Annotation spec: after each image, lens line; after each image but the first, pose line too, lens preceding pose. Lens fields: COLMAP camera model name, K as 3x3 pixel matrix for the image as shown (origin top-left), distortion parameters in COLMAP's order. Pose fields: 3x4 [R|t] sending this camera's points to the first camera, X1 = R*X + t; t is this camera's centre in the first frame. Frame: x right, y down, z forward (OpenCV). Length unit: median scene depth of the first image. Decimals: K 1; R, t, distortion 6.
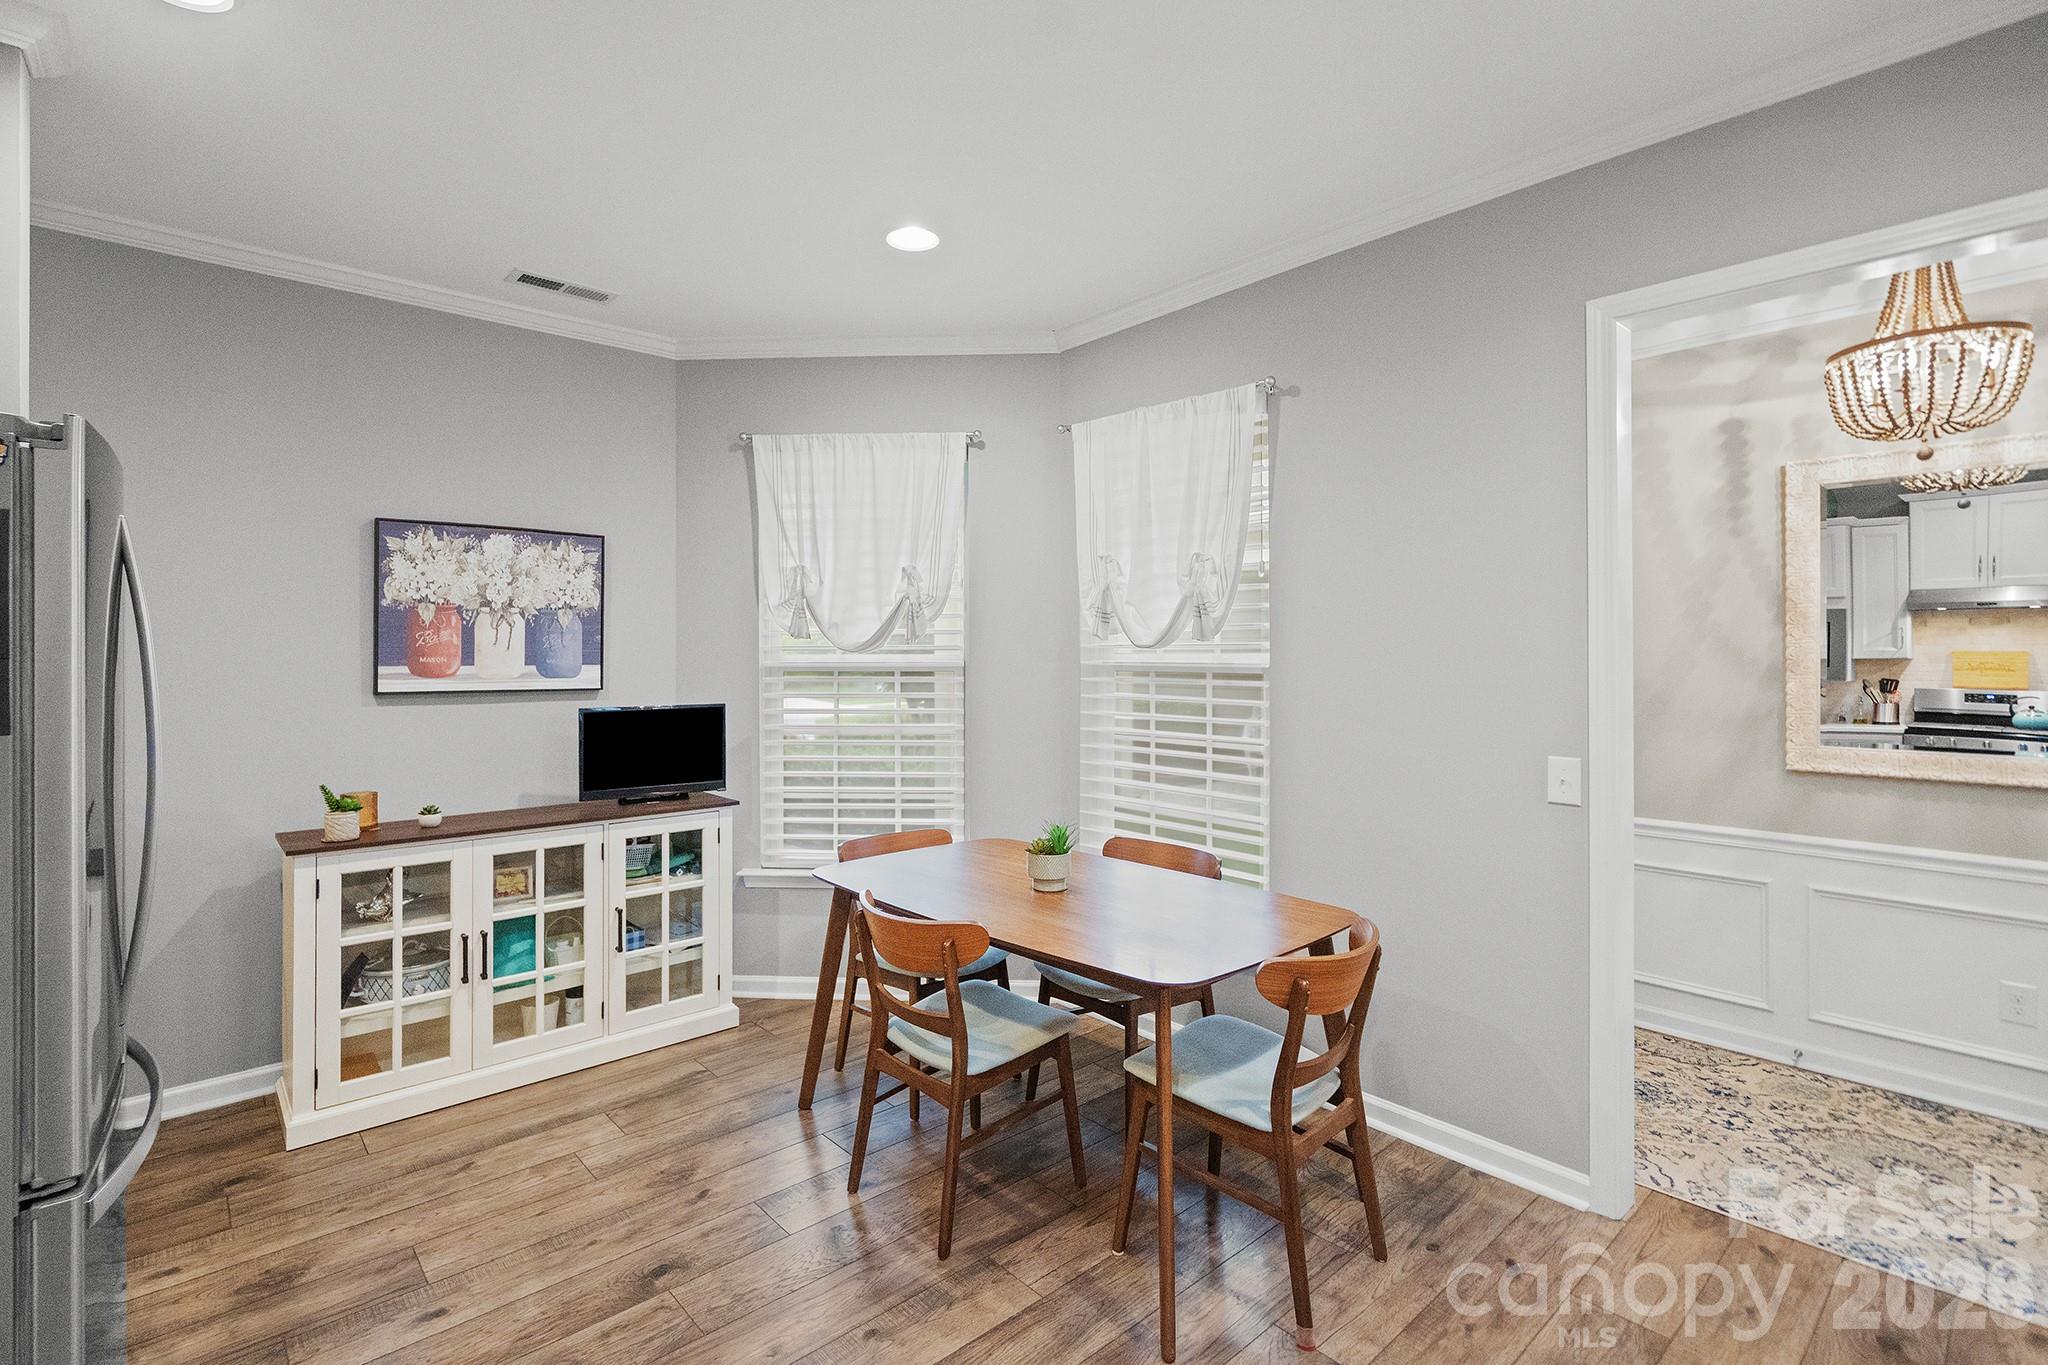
lens RADIAL K [[959.4, 0, 999.5], [0, 959.4, 648.2], [0, 0, 1]] dist [-0.001774, 0.001359]
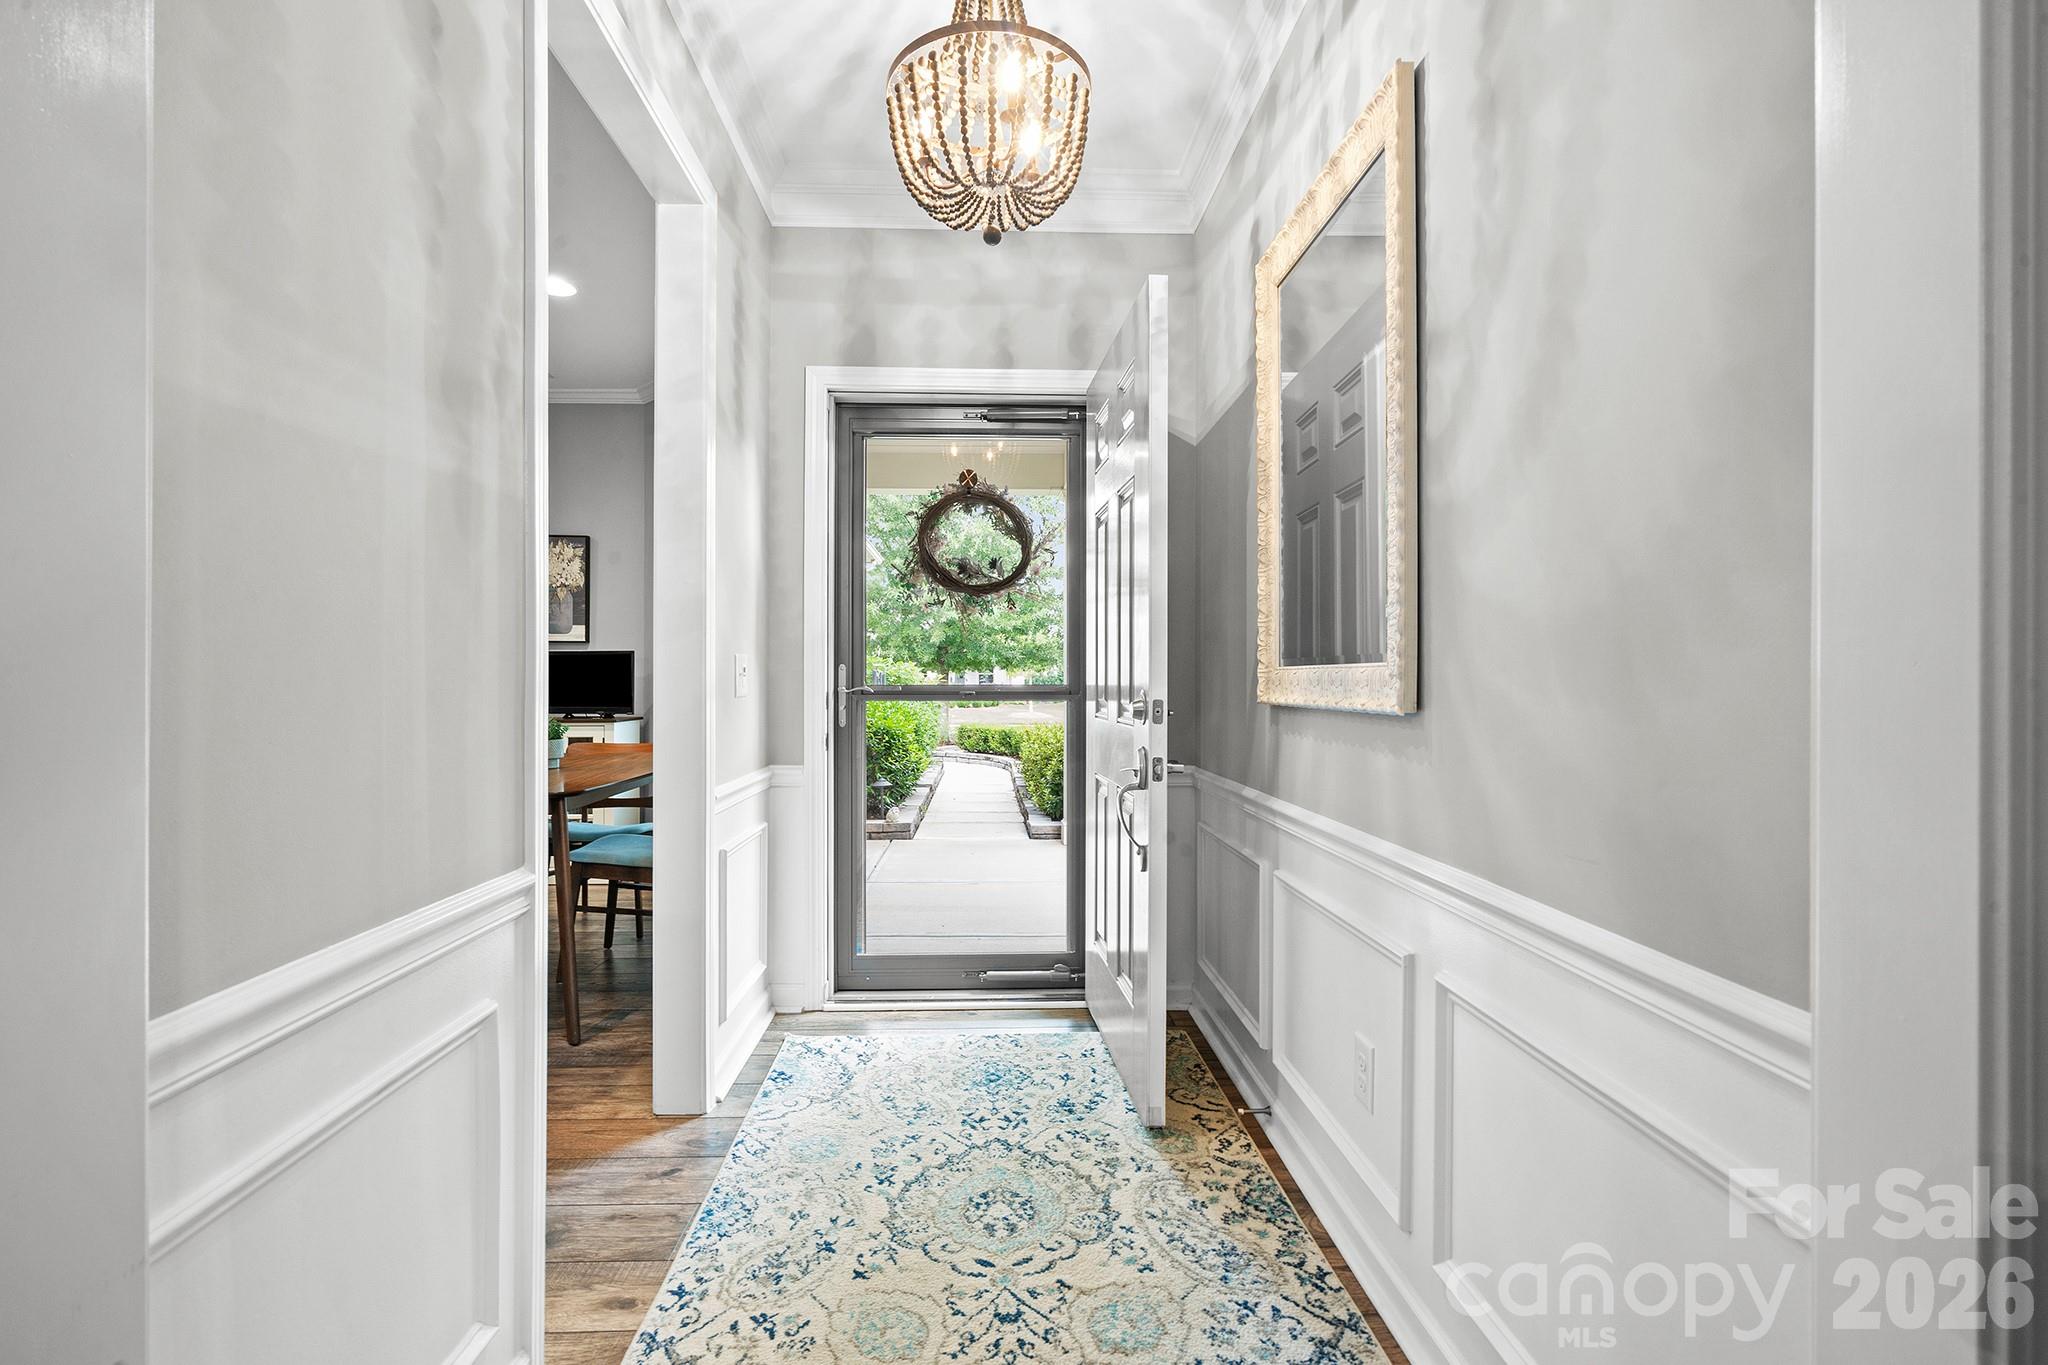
lens RADIAL K [[936.5, 0, 998.4], [0, 936.5, 682.6], [0, 0, 1]] dist [-0.001487, -0.000055]
pose [[0.769739, 0.006087, -0.638329, 1.080039], [-0.000204, 0.999957, 0.009289, 0.101463], [0.638358, -0.007020, 0.769708, 0.344582]]
